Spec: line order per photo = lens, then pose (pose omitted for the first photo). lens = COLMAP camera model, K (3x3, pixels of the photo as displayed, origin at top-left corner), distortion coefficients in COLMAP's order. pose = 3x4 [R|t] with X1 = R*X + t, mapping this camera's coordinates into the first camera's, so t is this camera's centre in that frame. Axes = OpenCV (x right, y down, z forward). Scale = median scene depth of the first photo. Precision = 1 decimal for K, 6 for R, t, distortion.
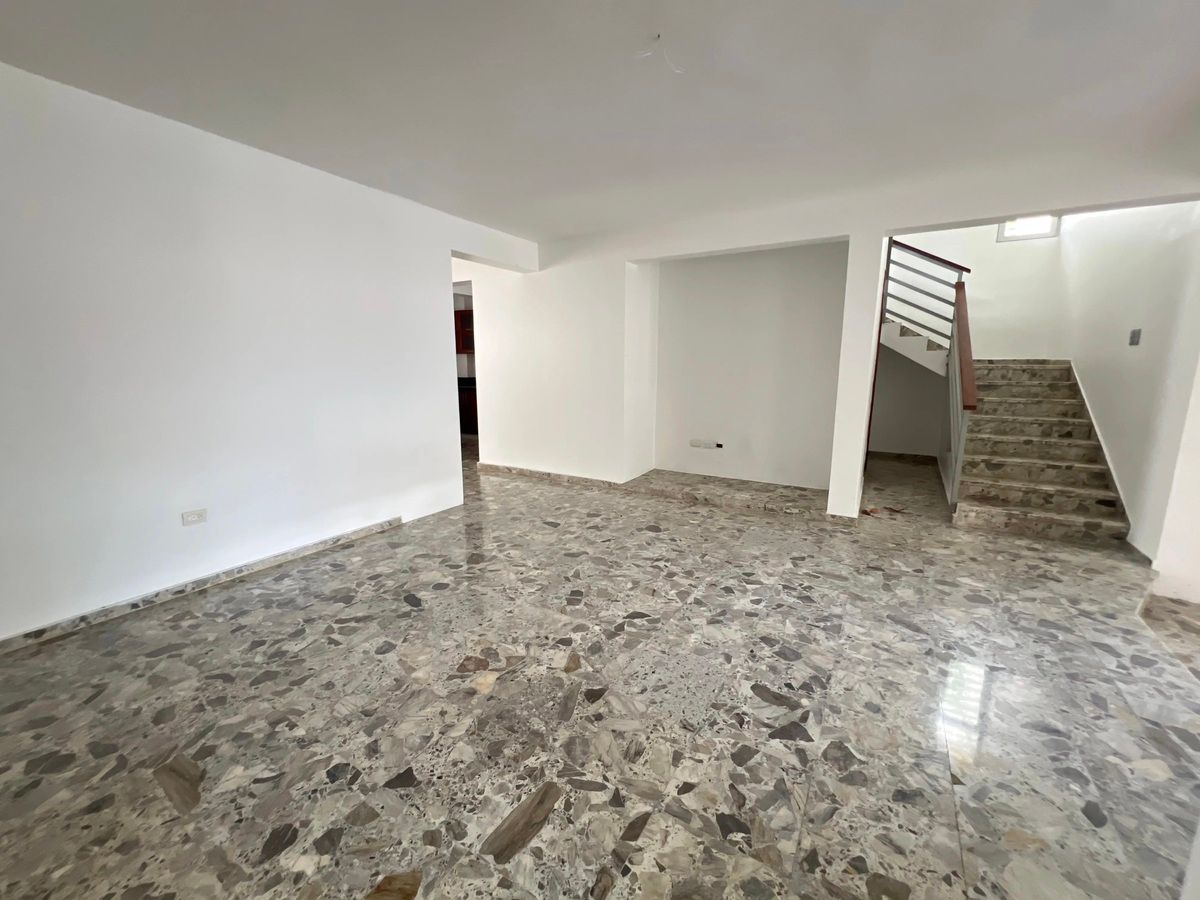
lens RADIAL K [[481.7, 0, 595.3], [0, 481.7, 447.4], [0, 0, 1]] dist [-0.001659, -0.000085]
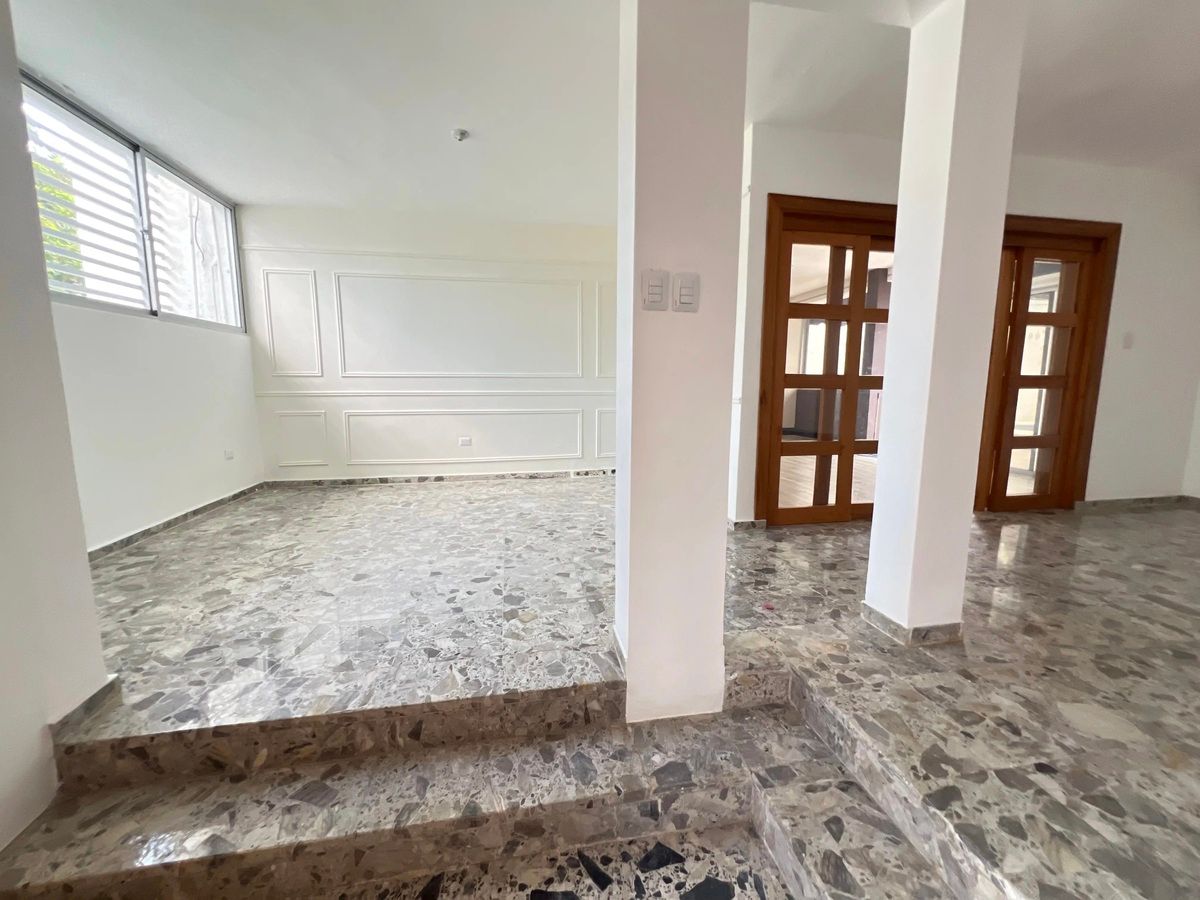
lens RADIAL K [[481.7, 0, 595.3], [0, 481.7, 447.4], [0, 0, 1]] dist [-0.001659, -0.000085]
pose [[-0.741794, 0.089680, -0.664604, 1.168310], [-0.117786, 0.958191, 0.260763, 0.055700], [0.660203, 0.271714, -0.700217, 0.371846]]
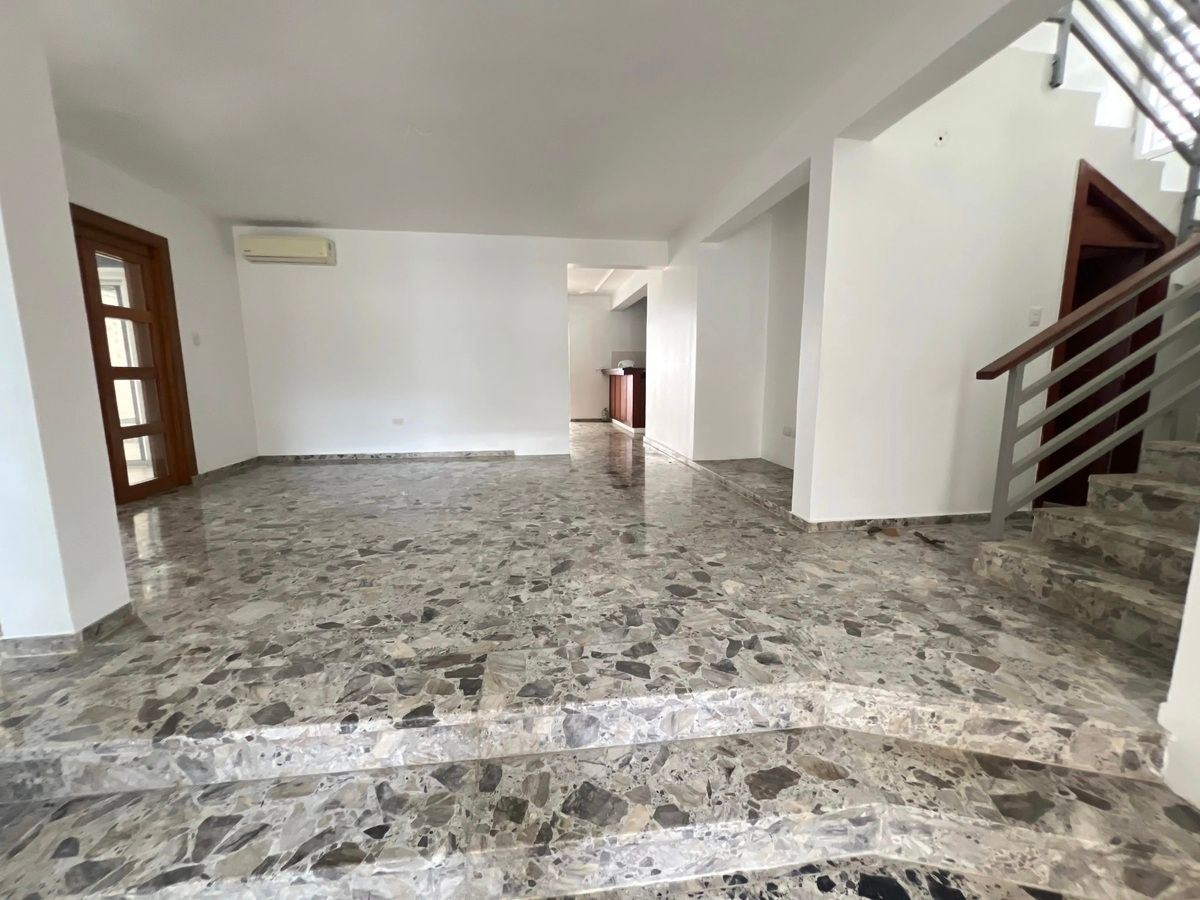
lens RADIAL K [[481.7, 0, 595.3], [0, 481.7, 447.4], [0, 0, 1]] dist [-0.001659, -0.000085]
pose [[0.627815, 0.113695, -0.770014, 1.312903], [-0.133683, 0.990325, 0.037229, 0.067128], [0.766797, 0.079565, 0.636939, 0.358680]]
